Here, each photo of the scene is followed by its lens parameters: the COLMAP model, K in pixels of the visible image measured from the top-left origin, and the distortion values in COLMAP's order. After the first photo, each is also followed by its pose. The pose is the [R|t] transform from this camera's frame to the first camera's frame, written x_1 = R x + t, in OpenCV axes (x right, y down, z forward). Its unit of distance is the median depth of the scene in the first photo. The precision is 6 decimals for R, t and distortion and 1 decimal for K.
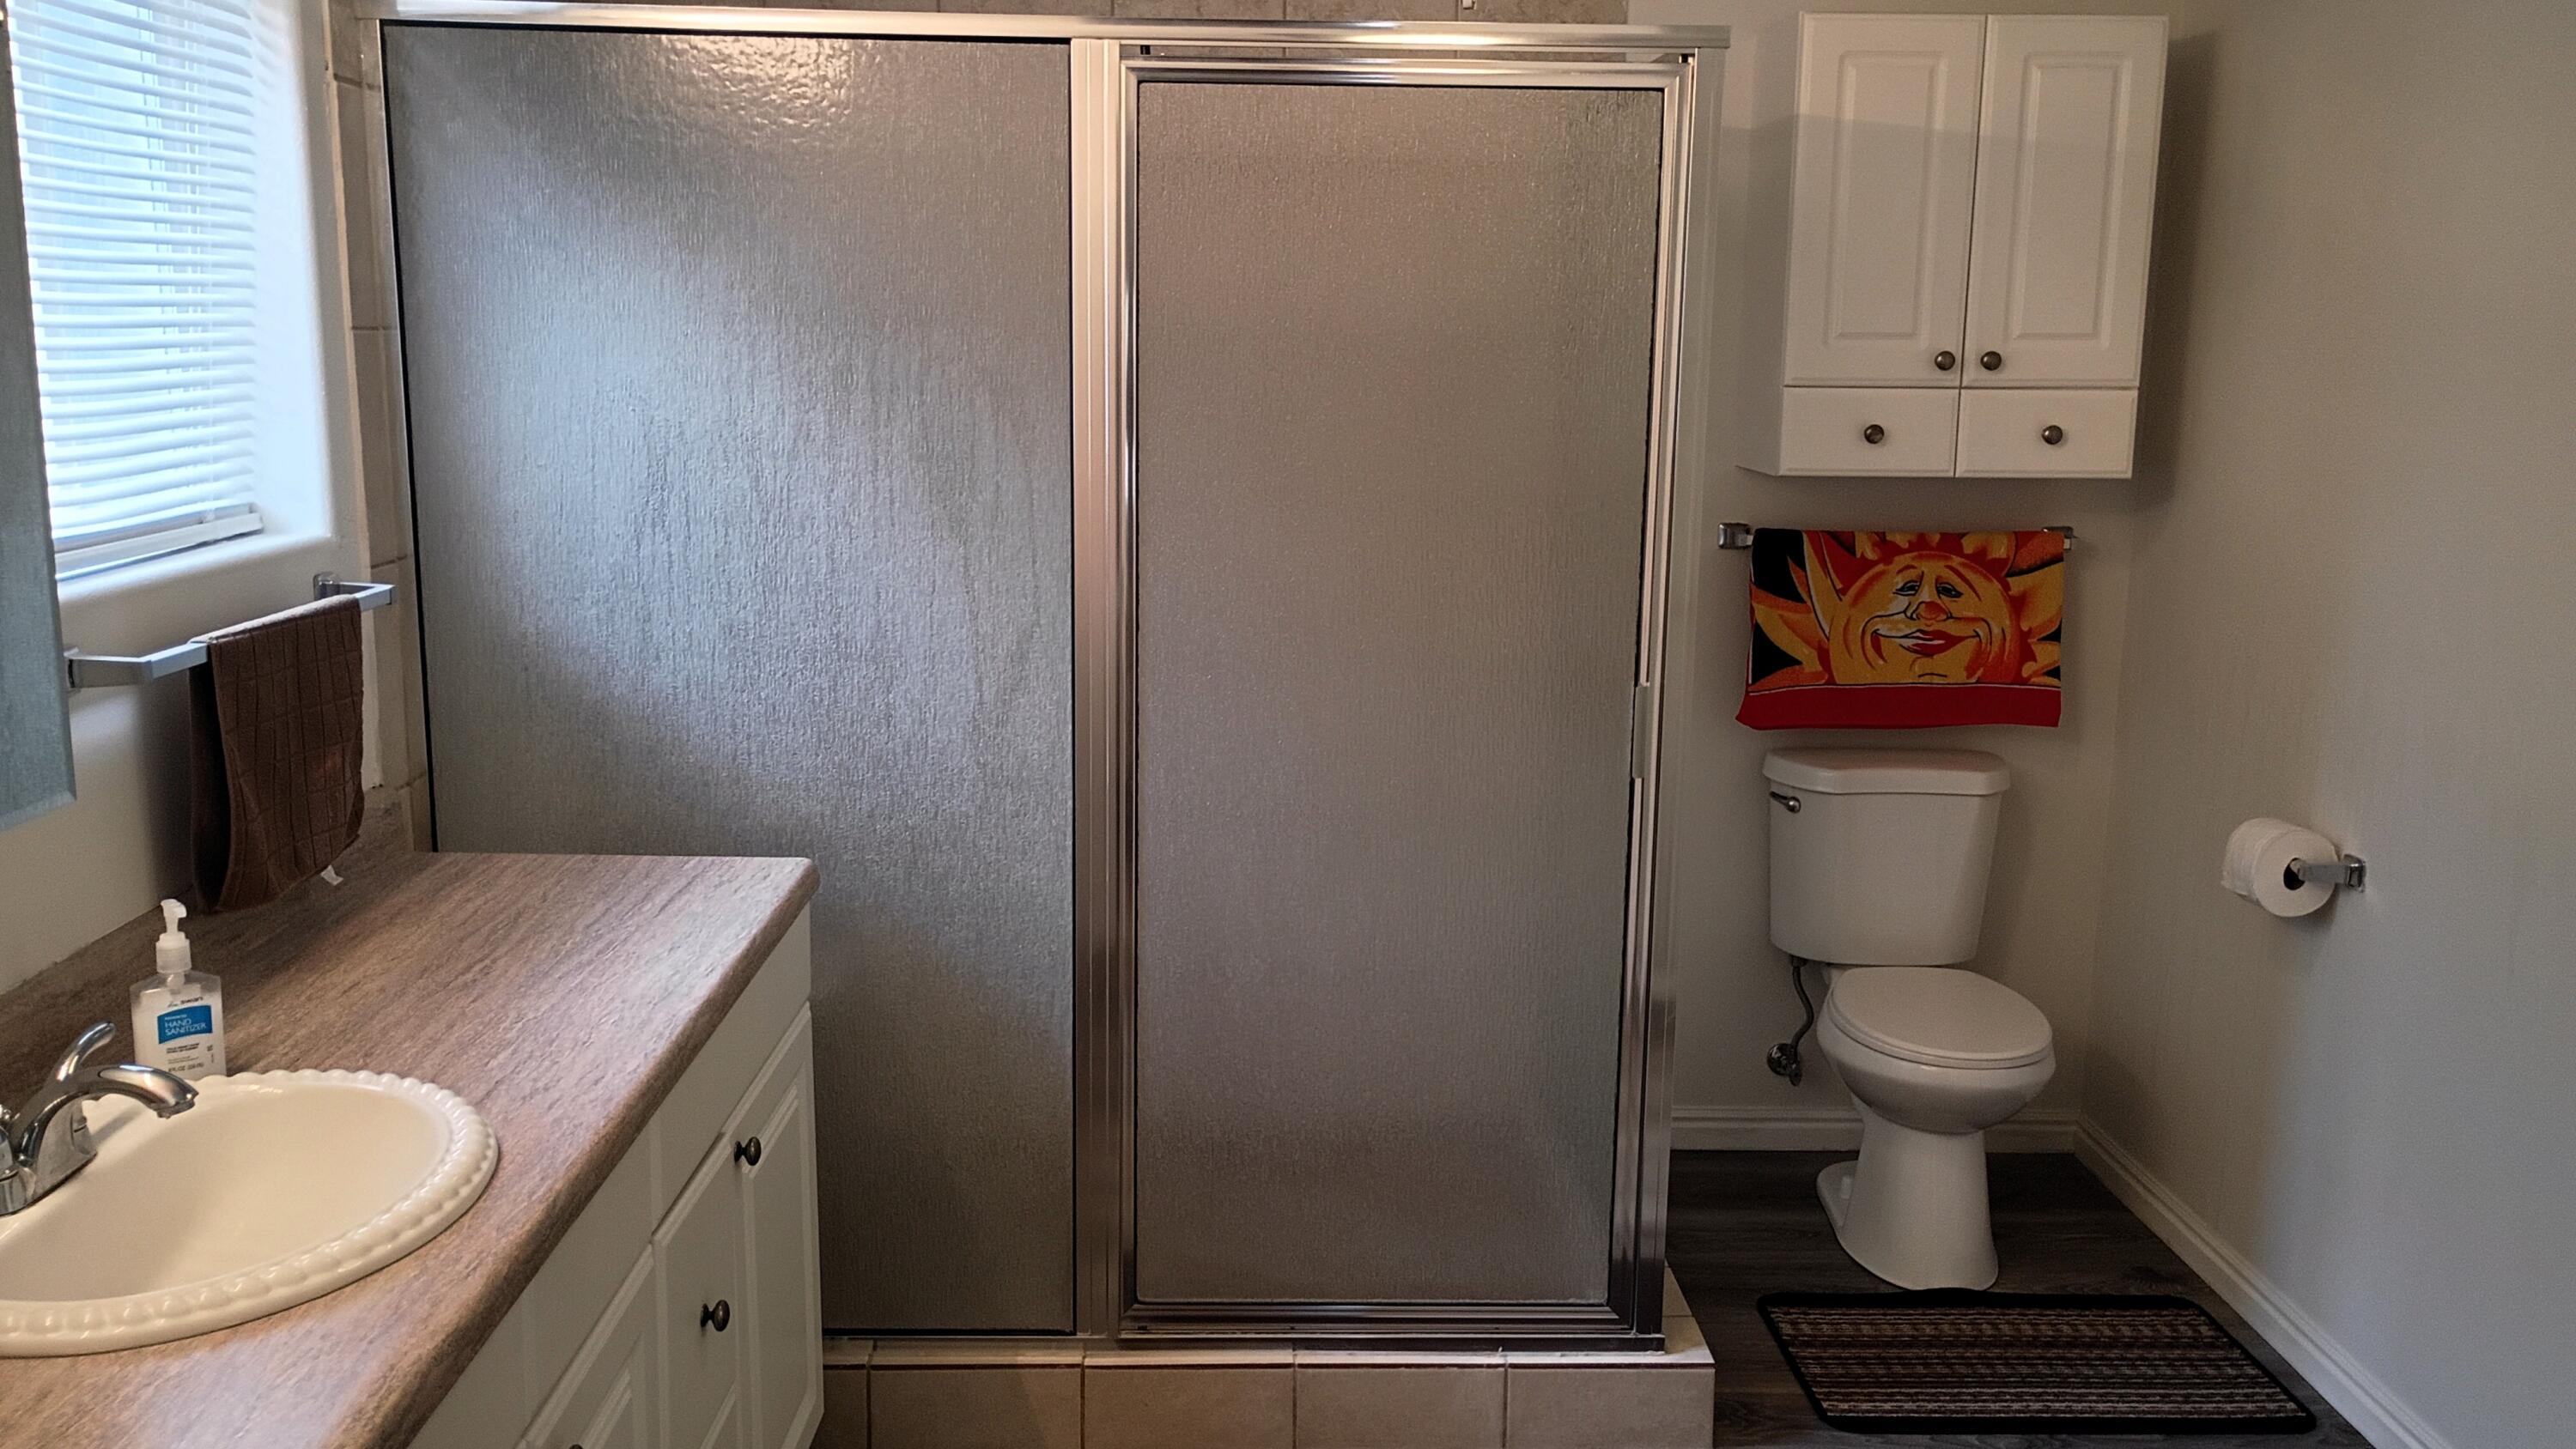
lens RADIAL K [[2214.0, 0, 1285.7], [0, 2214.0, 725.3], [0, 0, 1]] dist [0.051285, -0.040981]
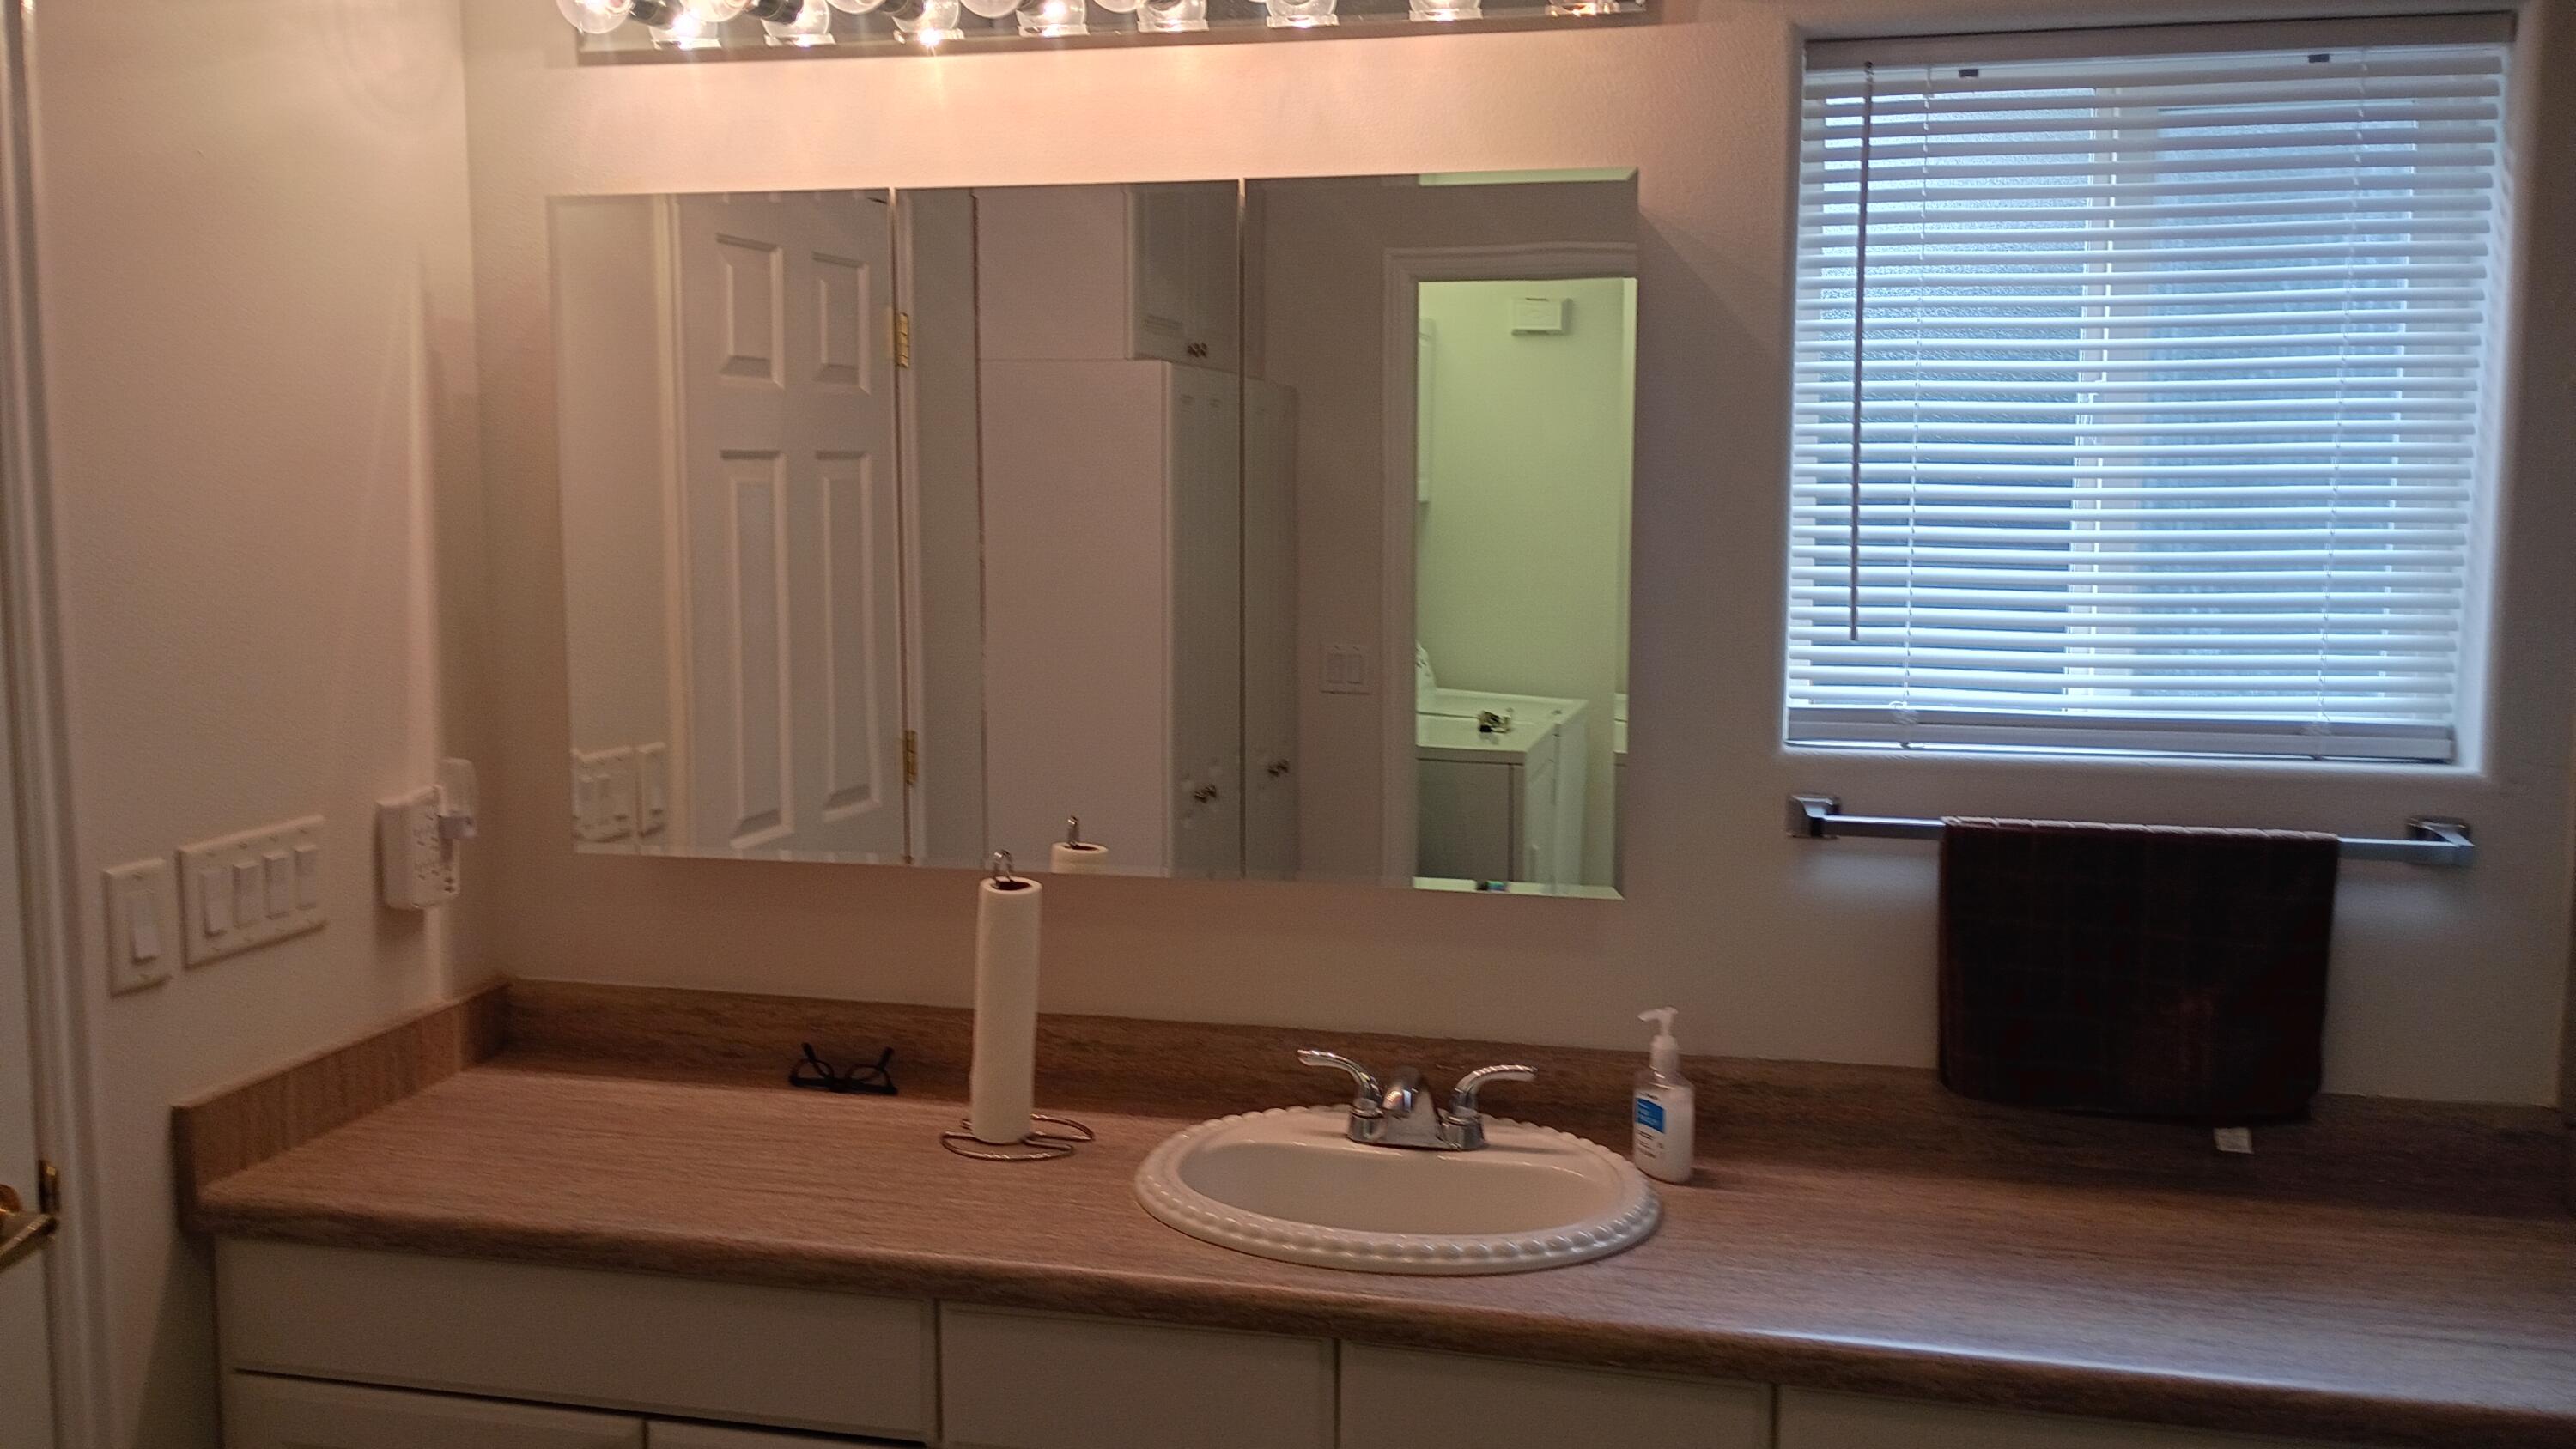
lens RADIAL K [[2214.0, 0, 1287.9], [0, 2214.0, 716.9], [0, 0, 1]] dist [0.051285, -0.040981]
pose [[-0.219575, 0.104727, -0.969958, 0.536214], [-0.189972, 0.970600, 0.147802, -0.168101], [0.956921, 0.216719, -0.193225, 0.830541]]
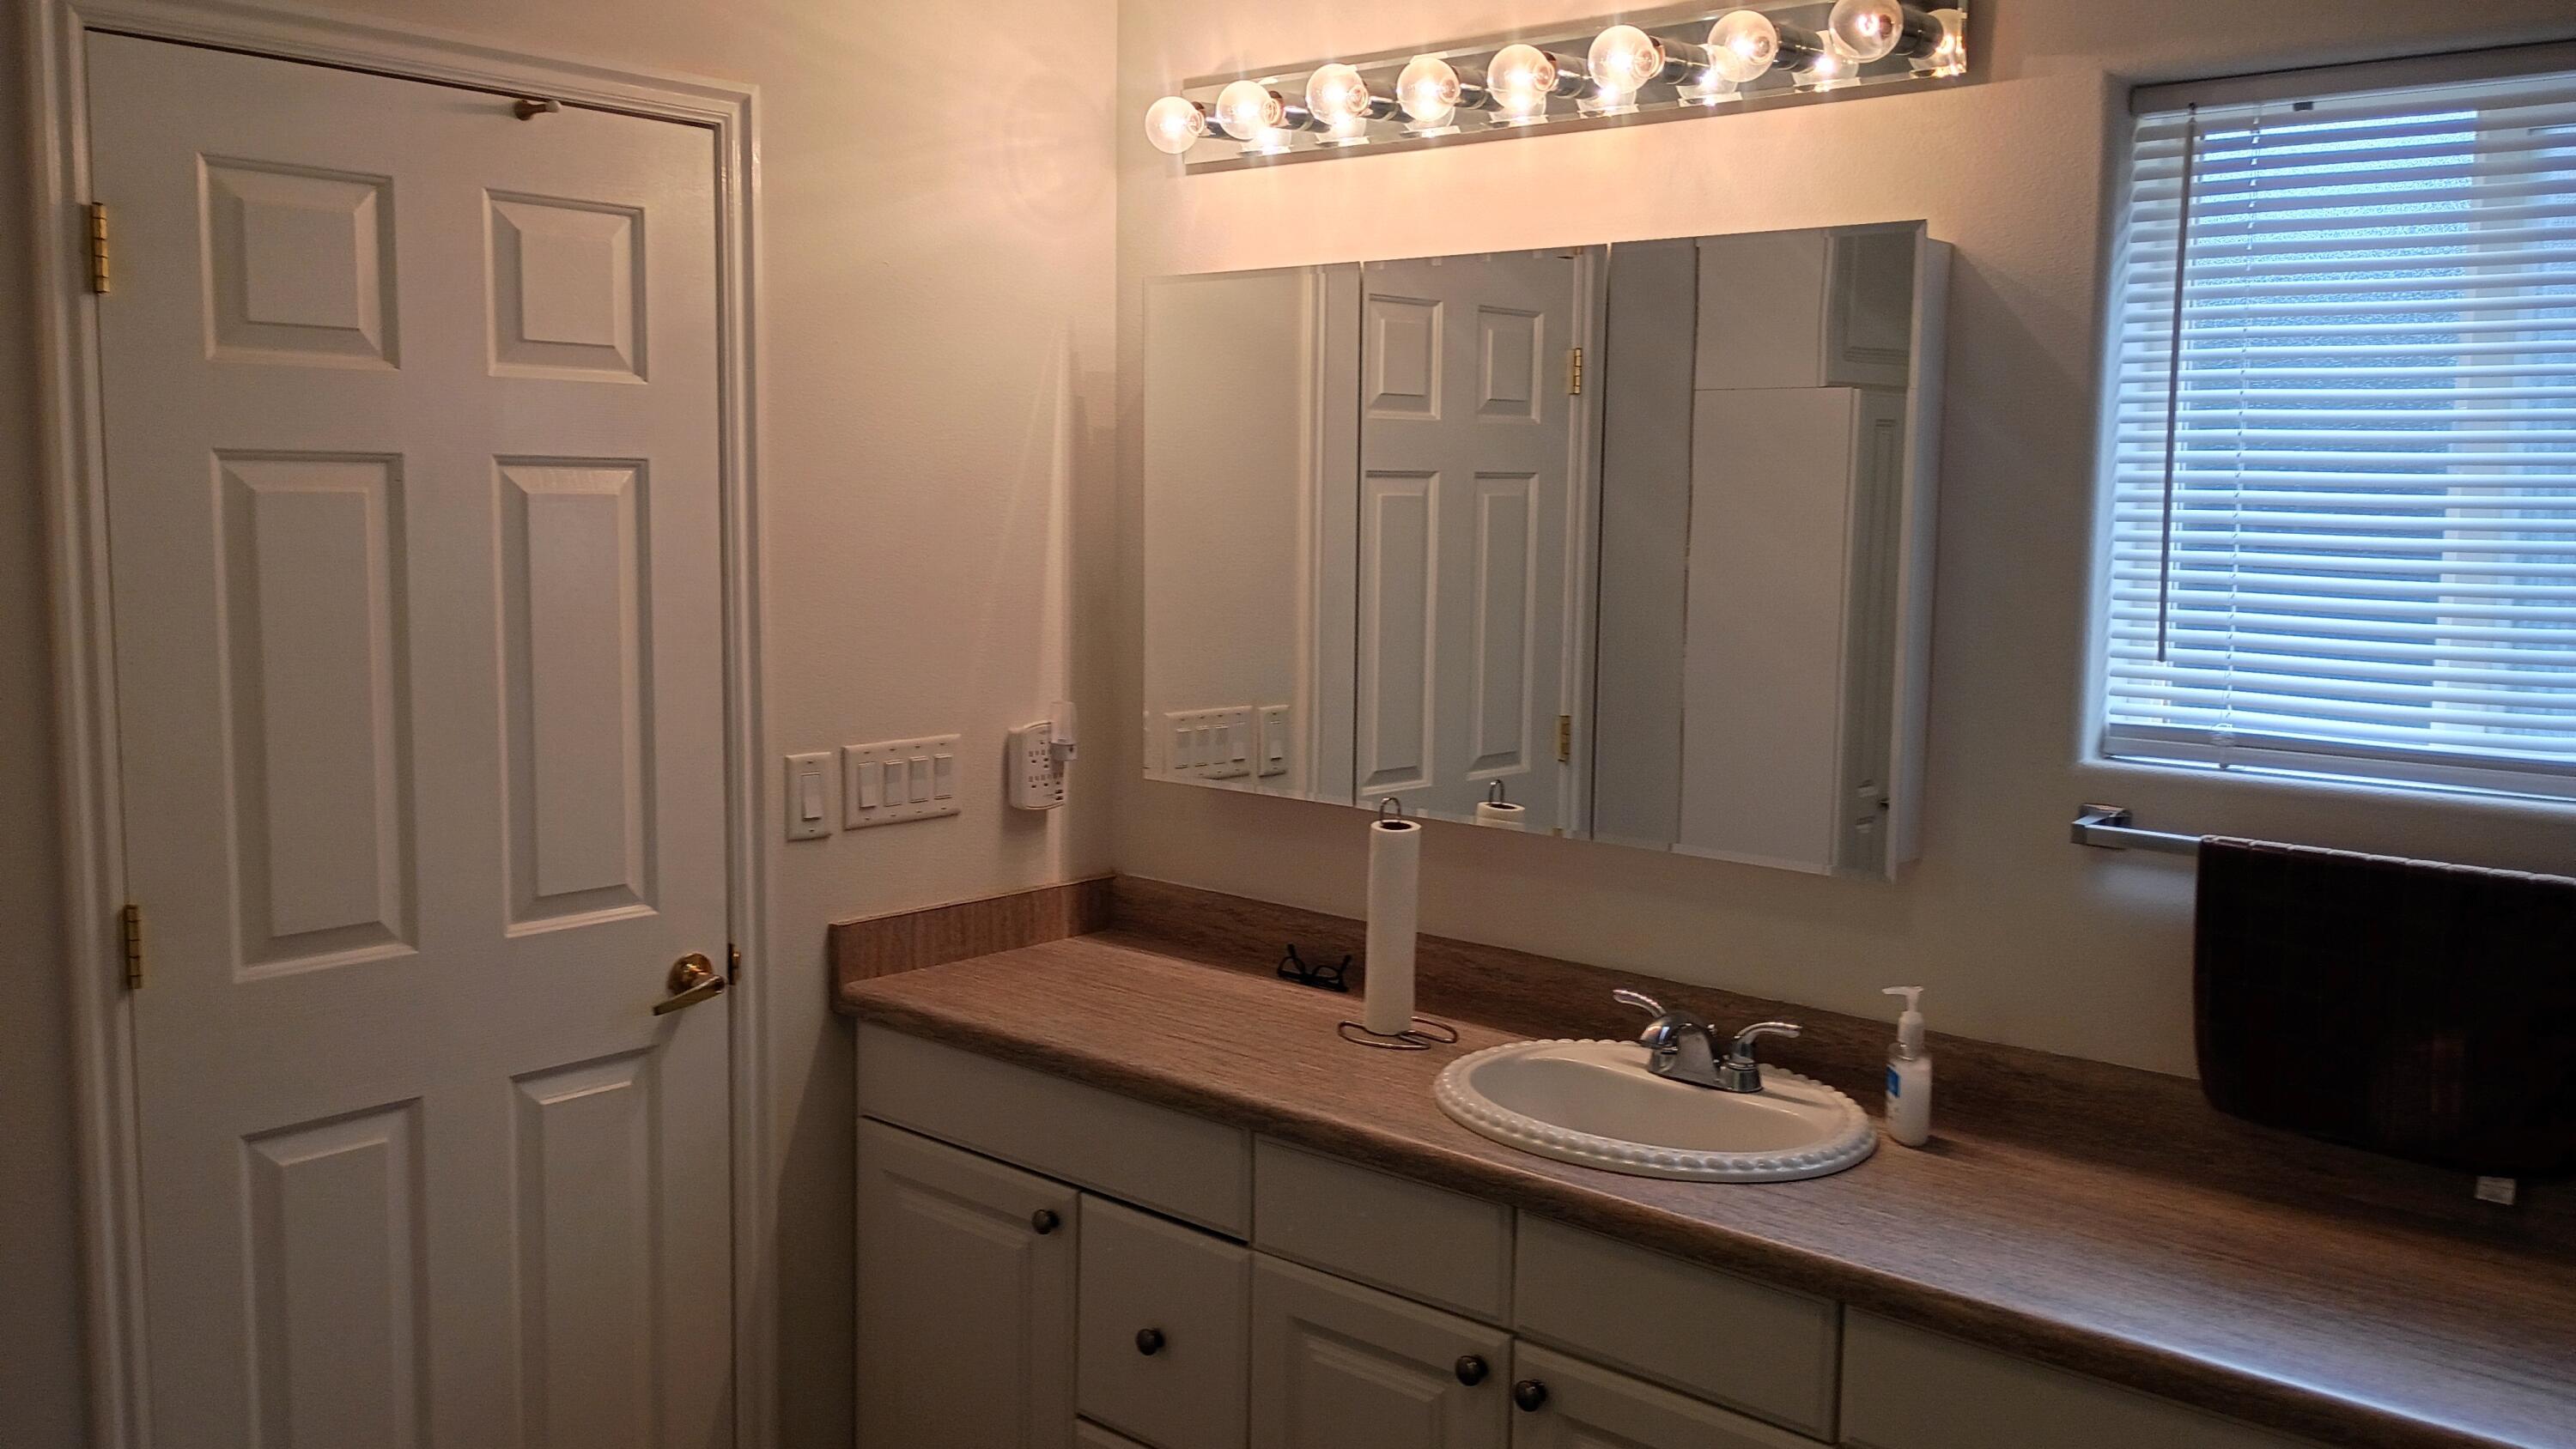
lens RADIAL K [[2214.0, 0, 1297.1], [0, 2214.0, 723.7], [0, 0, 1]] dist [0.051285, -0.040981]
pose [[-0.663534, 0.070391, -0.744828, 0.549756], [-0.157856, 0.959978, 0.231351, -0.250746], [0.731303, 0.271084, -0.625866, 1.237603]]
